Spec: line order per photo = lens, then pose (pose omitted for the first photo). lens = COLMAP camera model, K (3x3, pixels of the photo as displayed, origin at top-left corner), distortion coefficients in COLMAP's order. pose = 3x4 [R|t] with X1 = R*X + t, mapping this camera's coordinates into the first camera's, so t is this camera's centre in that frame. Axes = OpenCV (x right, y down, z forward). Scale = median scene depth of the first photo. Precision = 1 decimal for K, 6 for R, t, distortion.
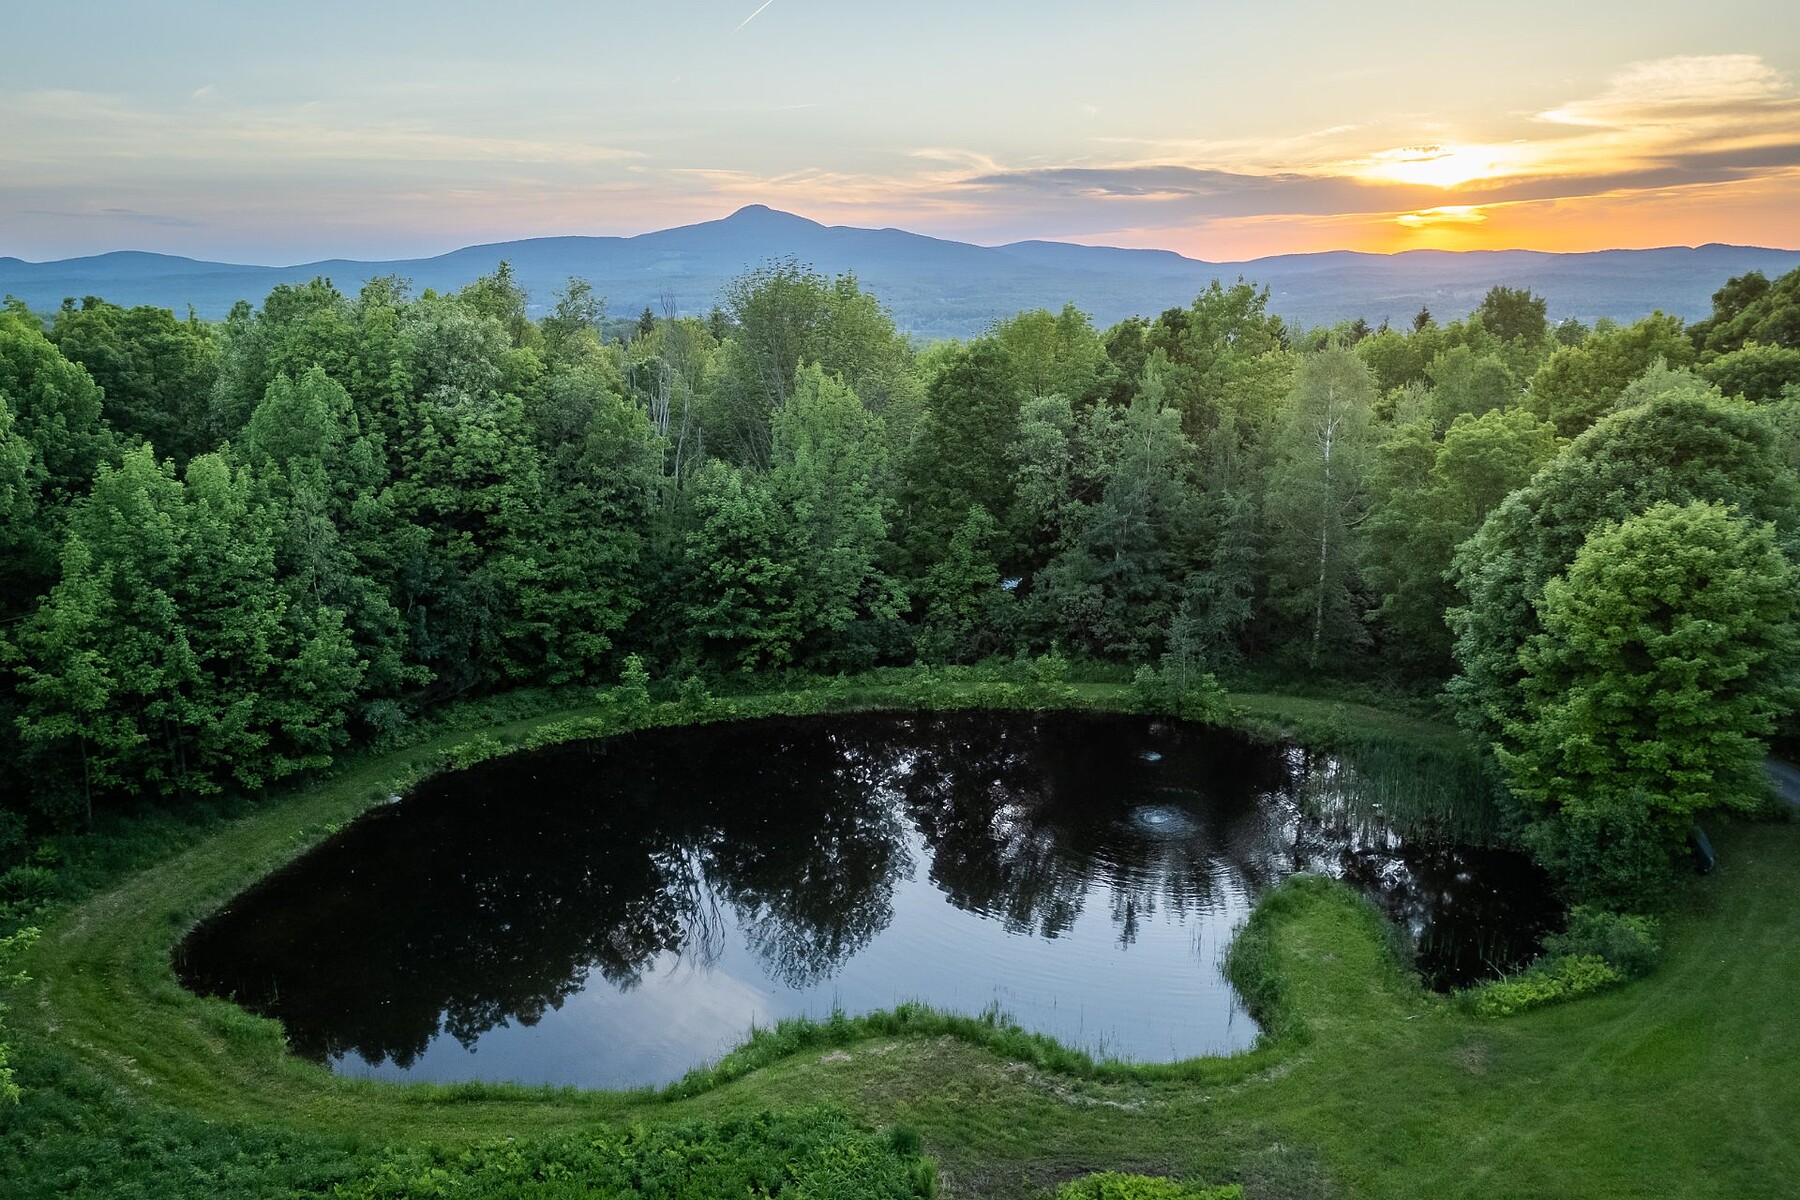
lens RADIAL K [[1149.9, 0, 905.7], [0, 1149.9, 643.8], [0, 0, 1]] dist [0.024596, -0.000548]
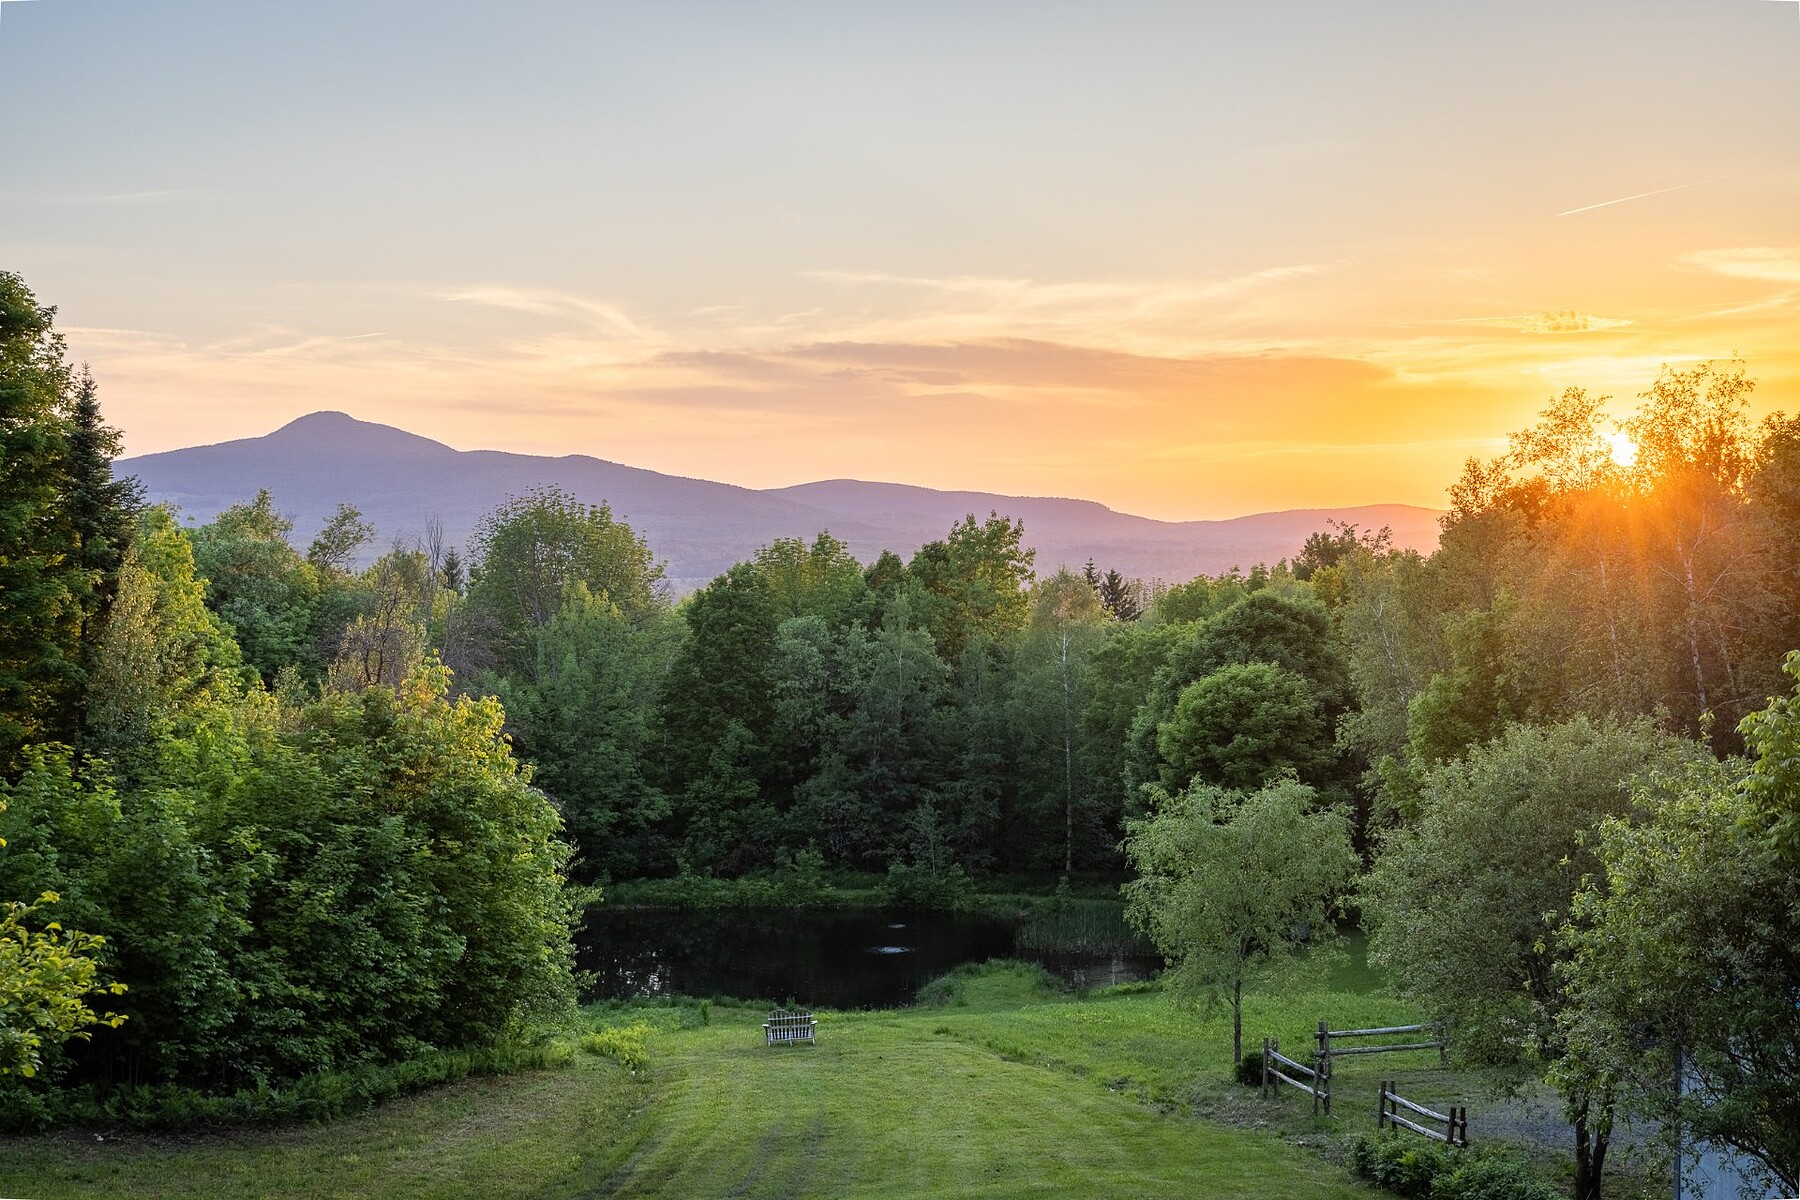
lens RADIAL K [[2525.0, 0, 892.9], [0, 2525.0, 669.6], [0, 0, 1]] dist [0.036996, 0.002651]
pose [[0.993282, 0.006798, 0.115520, -0.058598], [0.023279, 0.966127, -0.257016, 0.412696], [-0.113354, 0.257979, 0.959478, -1.163728]]
